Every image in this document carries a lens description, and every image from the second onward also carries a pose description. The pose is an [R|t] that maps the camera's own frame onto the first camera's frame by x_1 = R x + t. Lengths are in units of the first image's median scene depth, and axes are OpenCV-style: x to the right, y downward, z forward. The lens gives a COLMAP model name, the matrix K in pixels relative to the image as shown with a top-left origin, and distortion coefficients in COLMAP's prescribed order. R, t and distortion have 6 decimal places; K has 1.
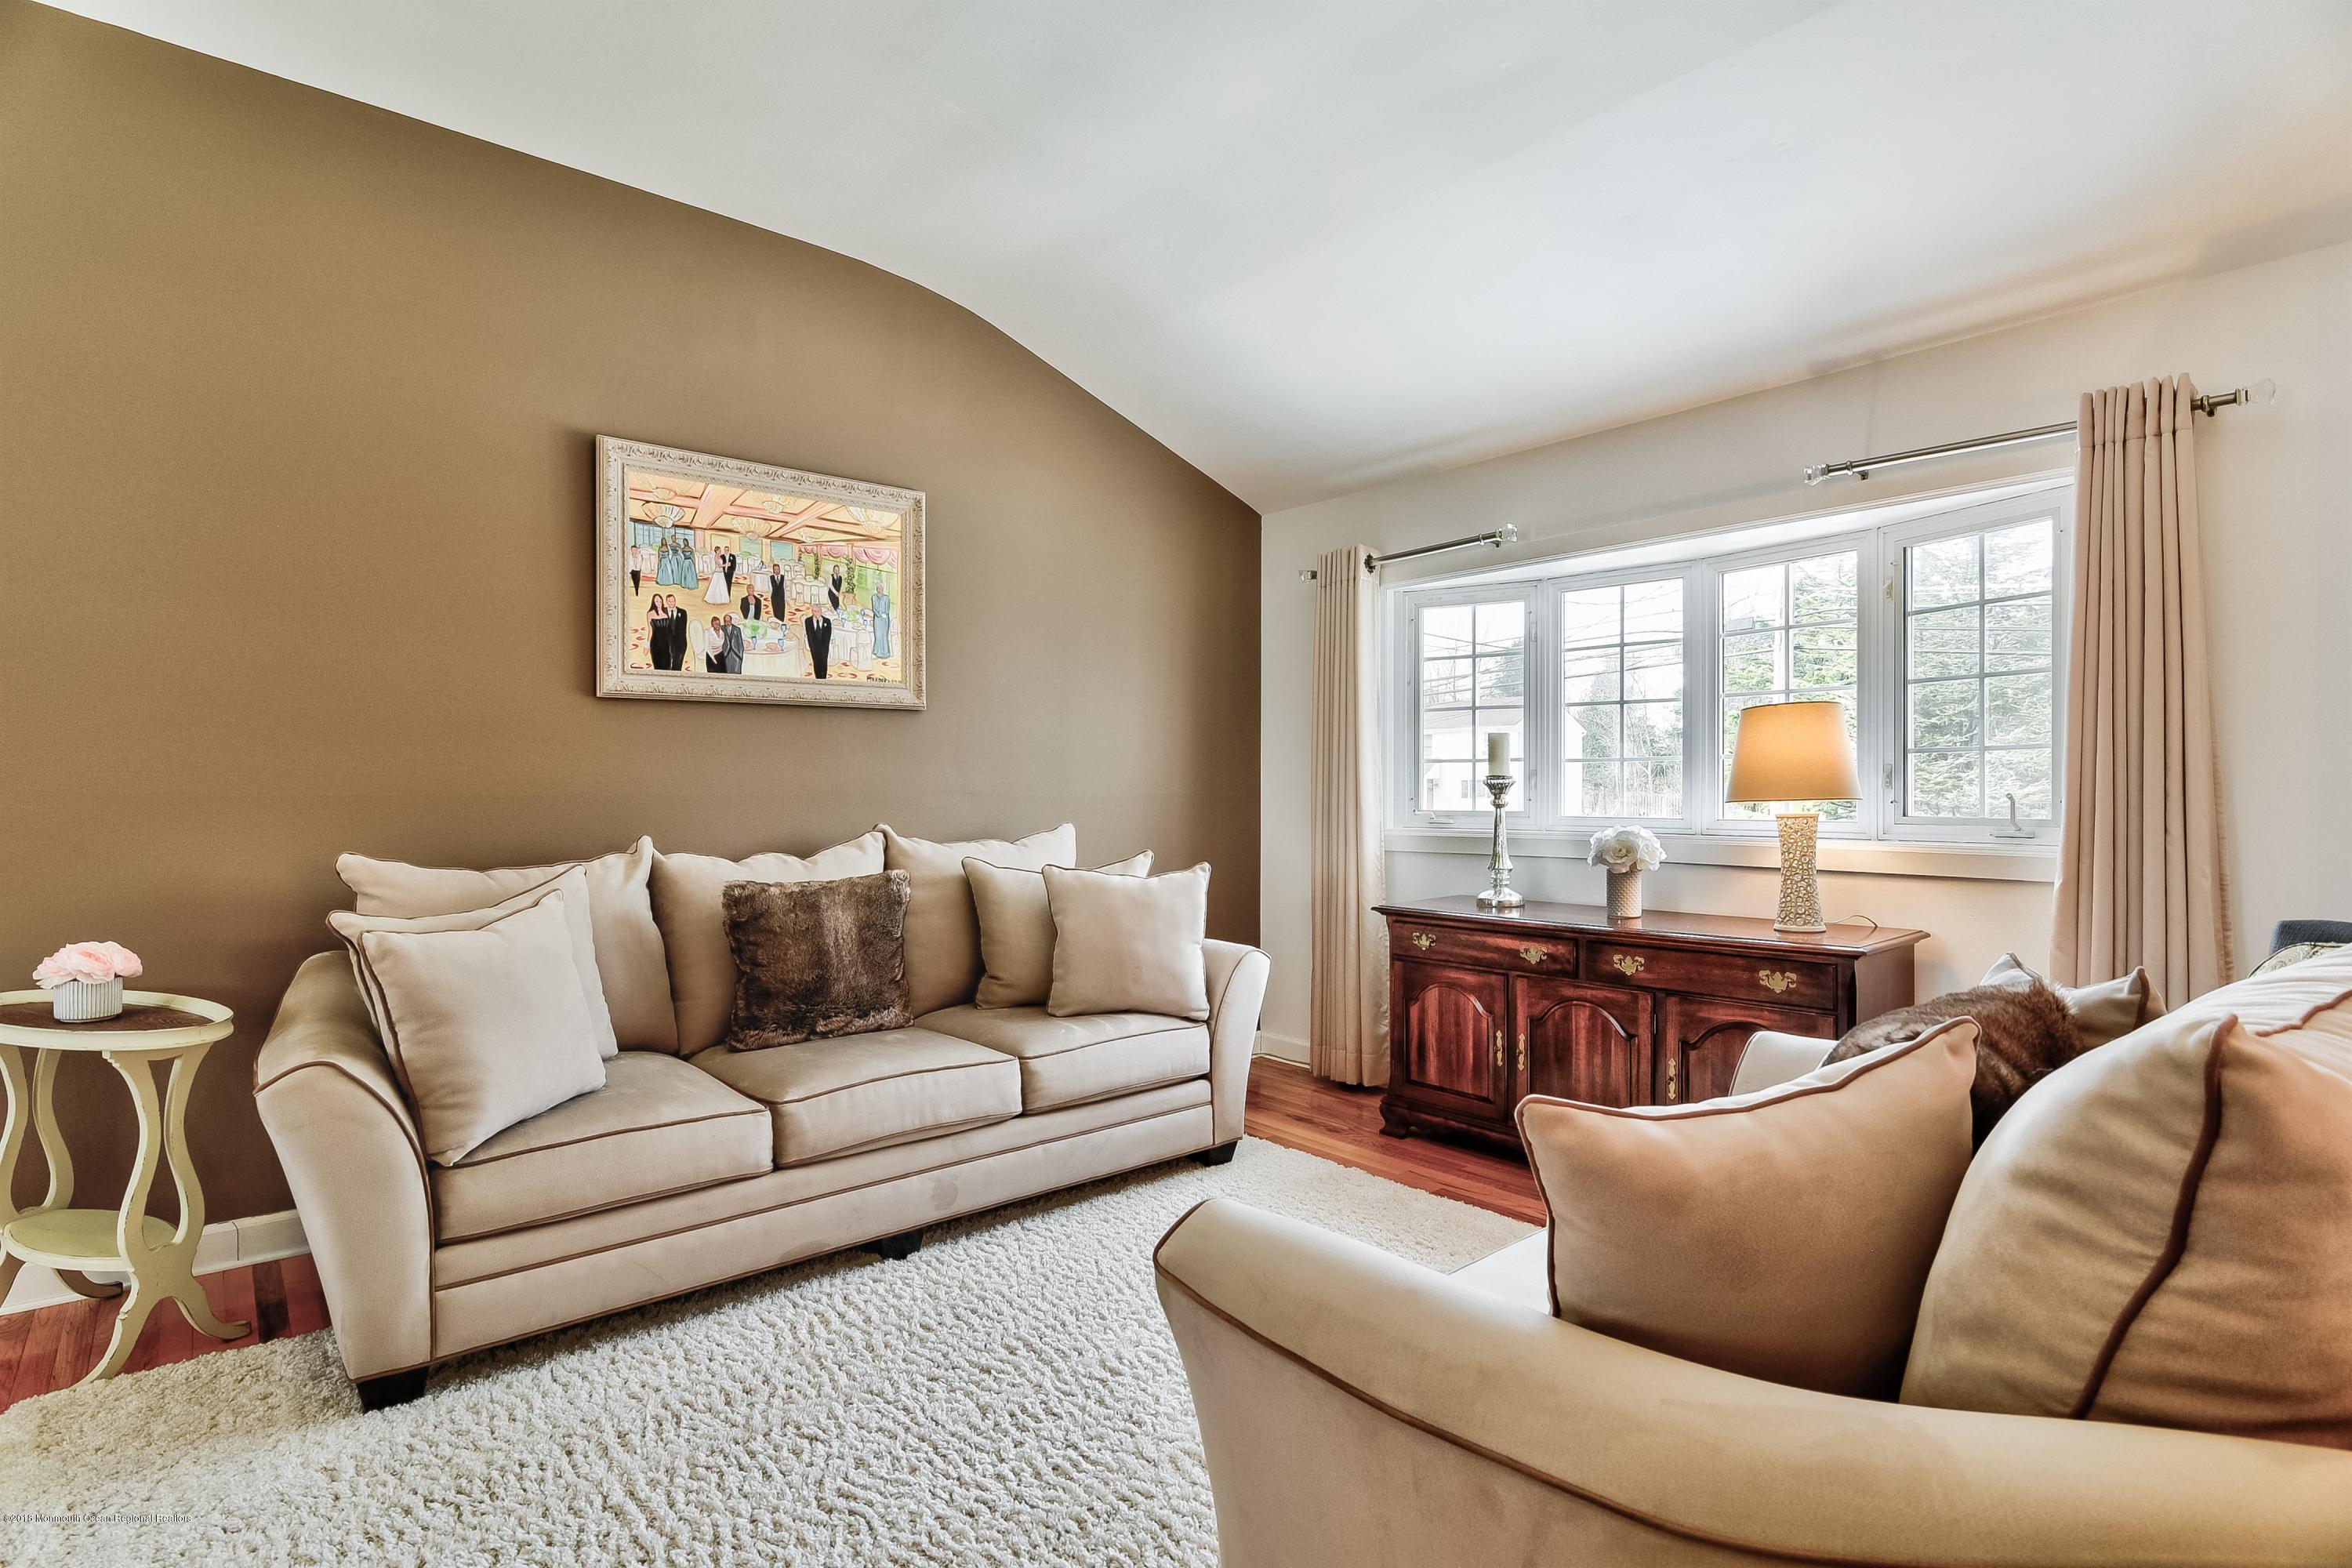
lens RADIAL K [[1158.7, 0, 1171.1], [0, 1158.7, 794.2], [0, 0, 1]] dist [-0.018185, 0.000250]
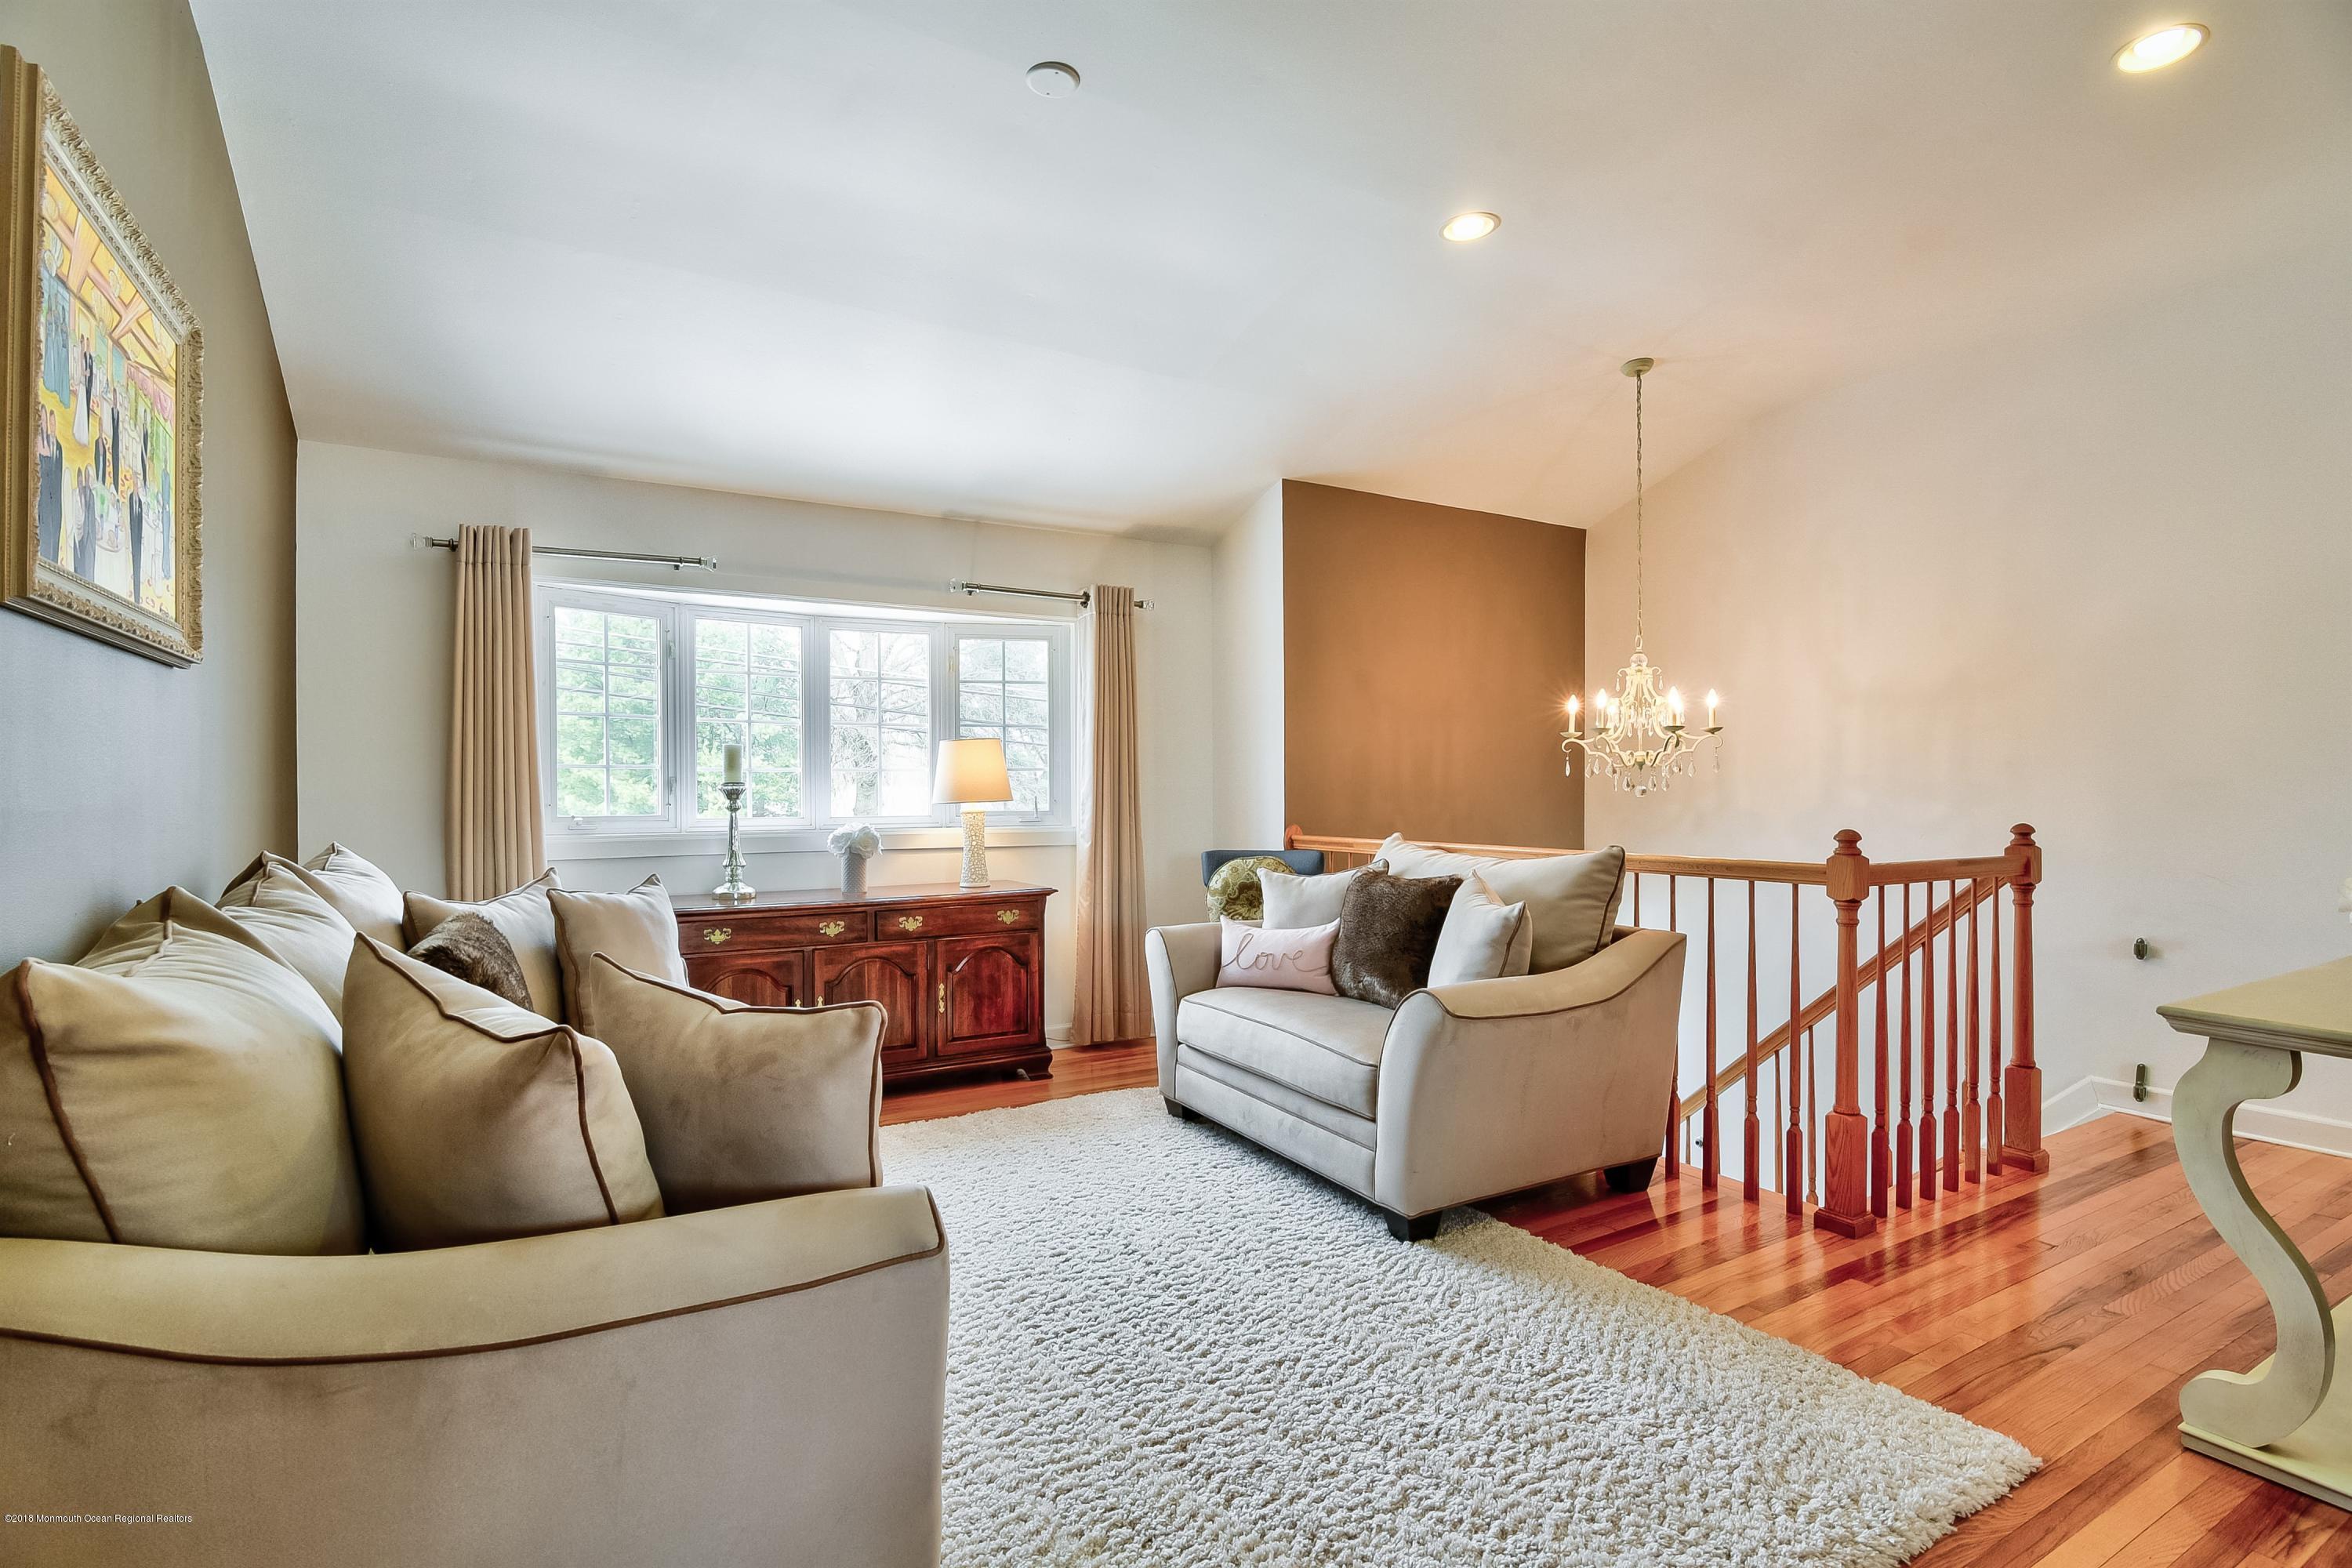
lens RADIAL K [[1158.7, 0, 1189.7], [0, 1158.7, 796.2], [0, 0, 1]] dist [-0.018185, 0.000250]
pose [[0.154170, -0.002991, 0.988040, -0.831655], [0.004316, 0.999988, 0.002354, -0.004033], [-0.988035, 0.003902, 0.154181, 0.427894]]
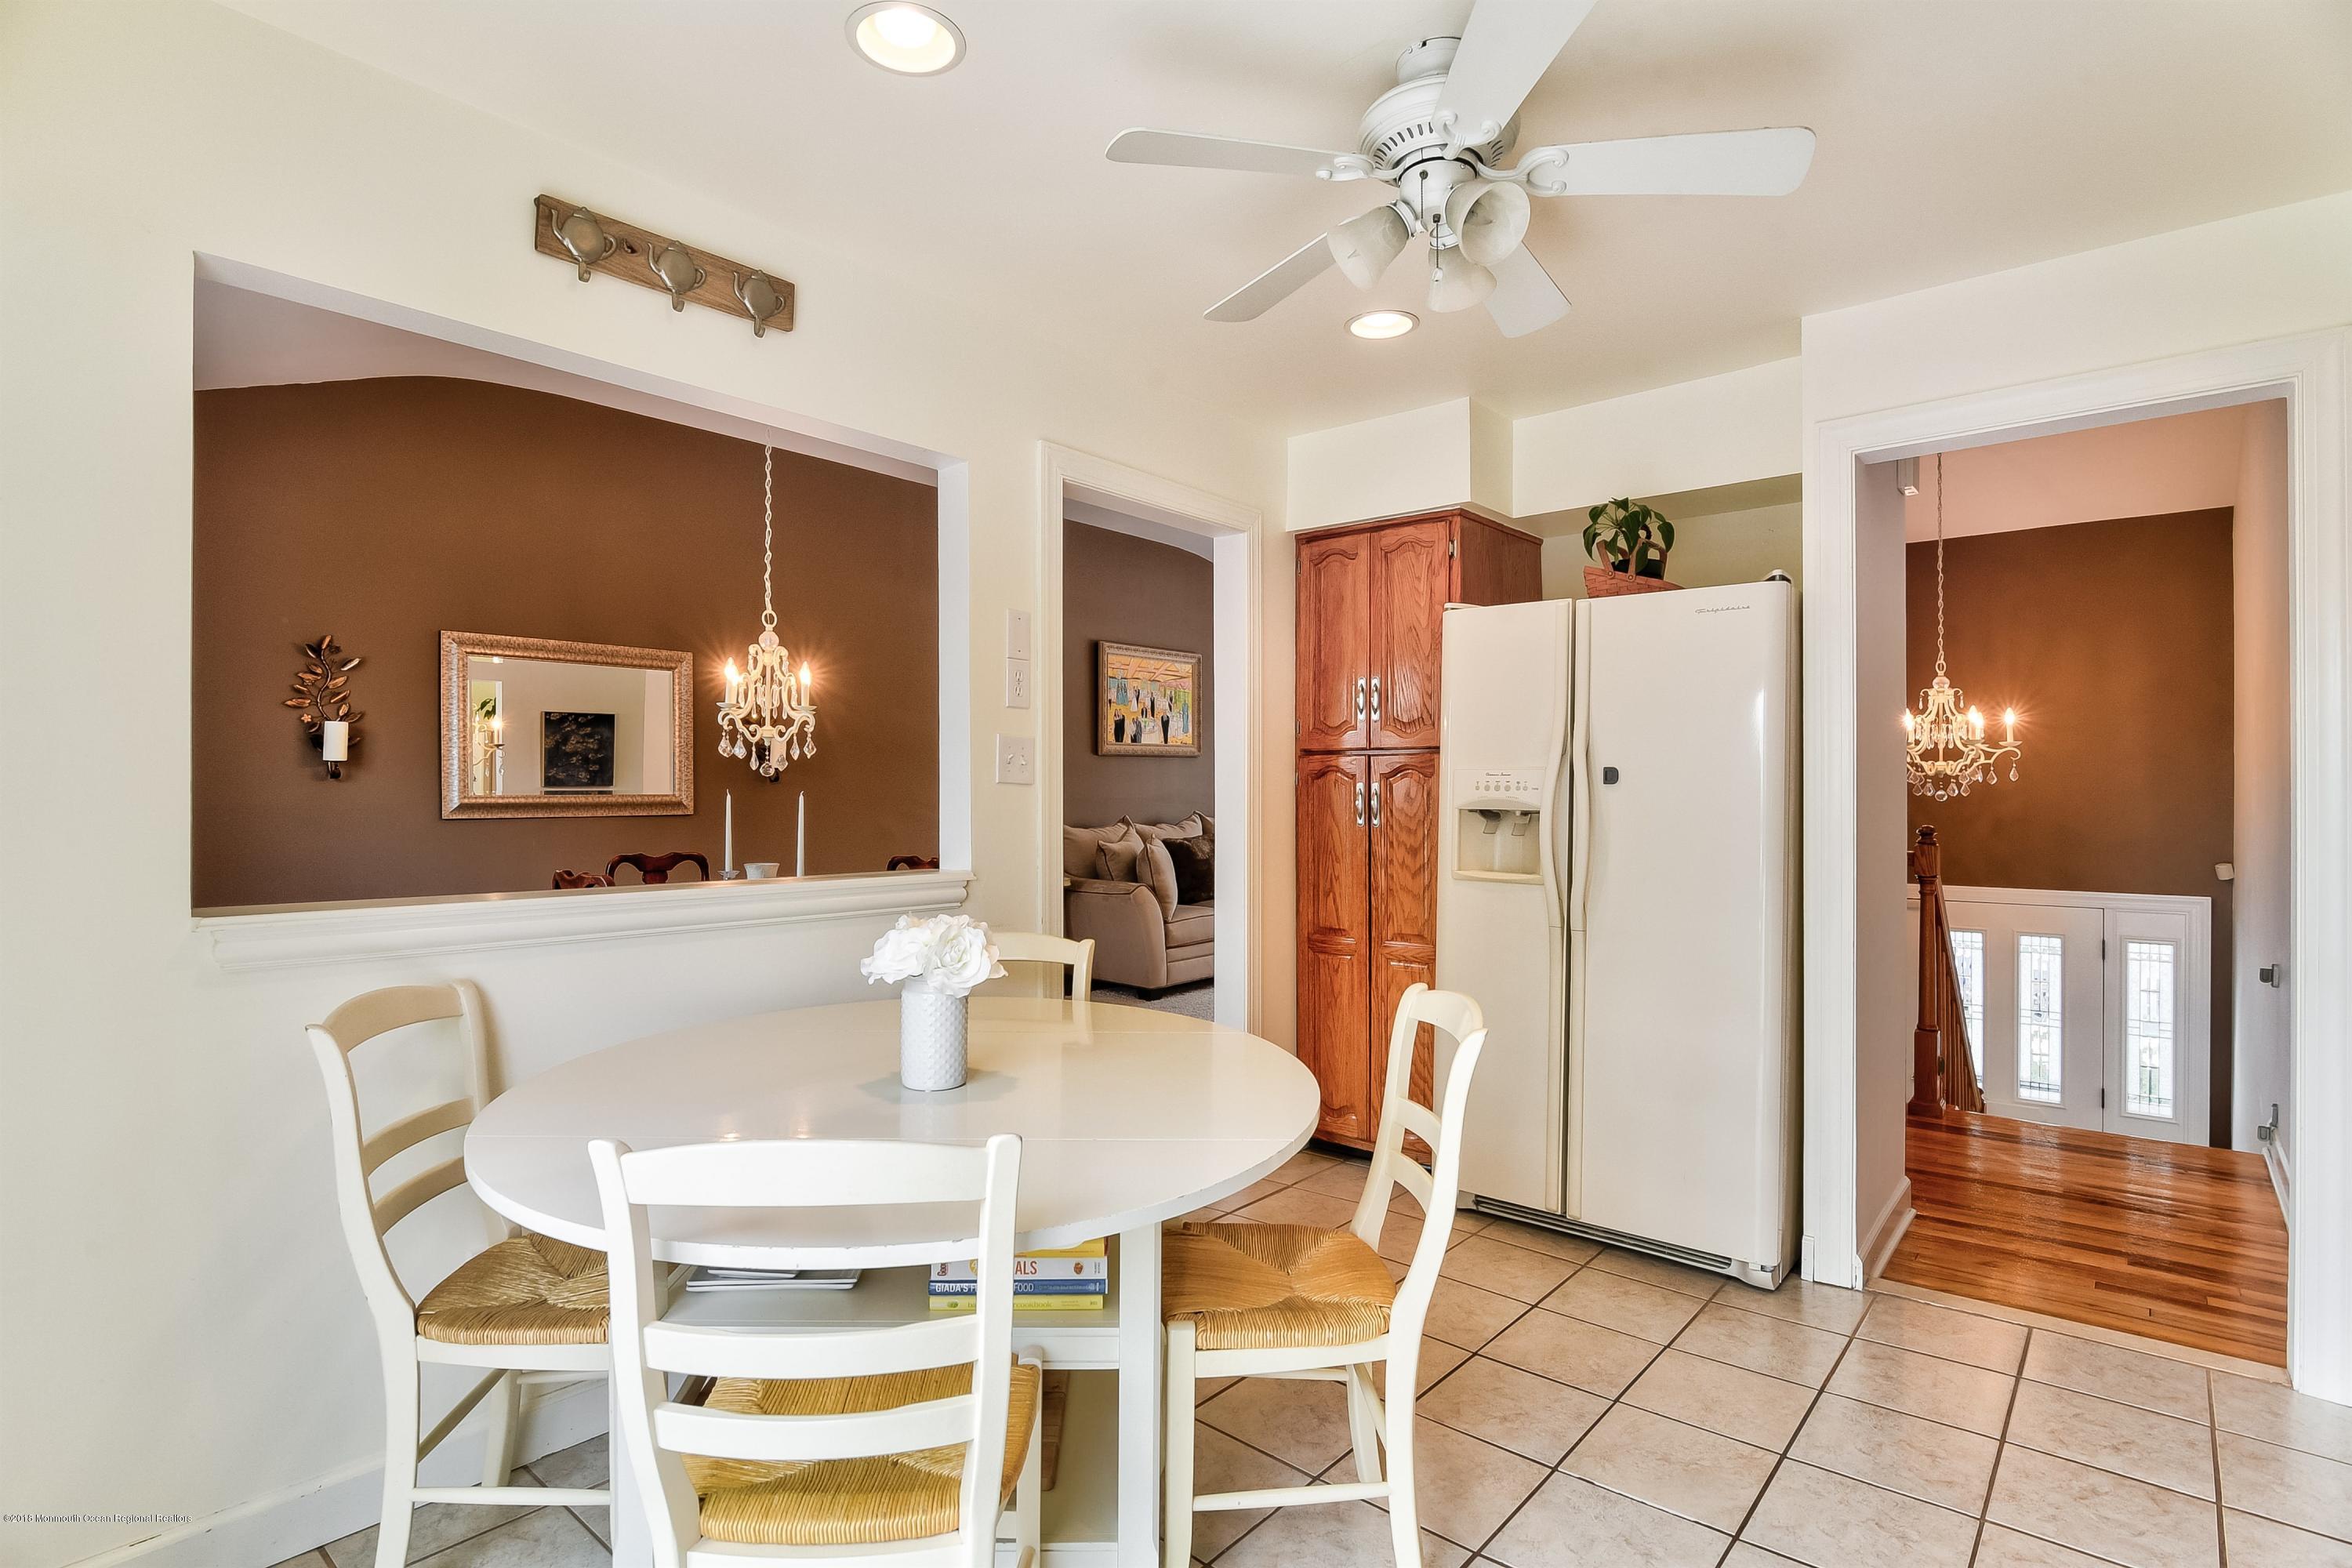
lens RADIAL K [[1158.7, 0, 1159.4], [0, 1158.7, 786.7], [0, 0, 1]] dist [-0.018185, 0.000250]
pose [[0.987812, 0.000484, 0.155653, -0.698578], [0.000137, 0.999992, -0.003978, -0.011396], [-0.155654, 0.003951, 0.987804, -1.228540]]
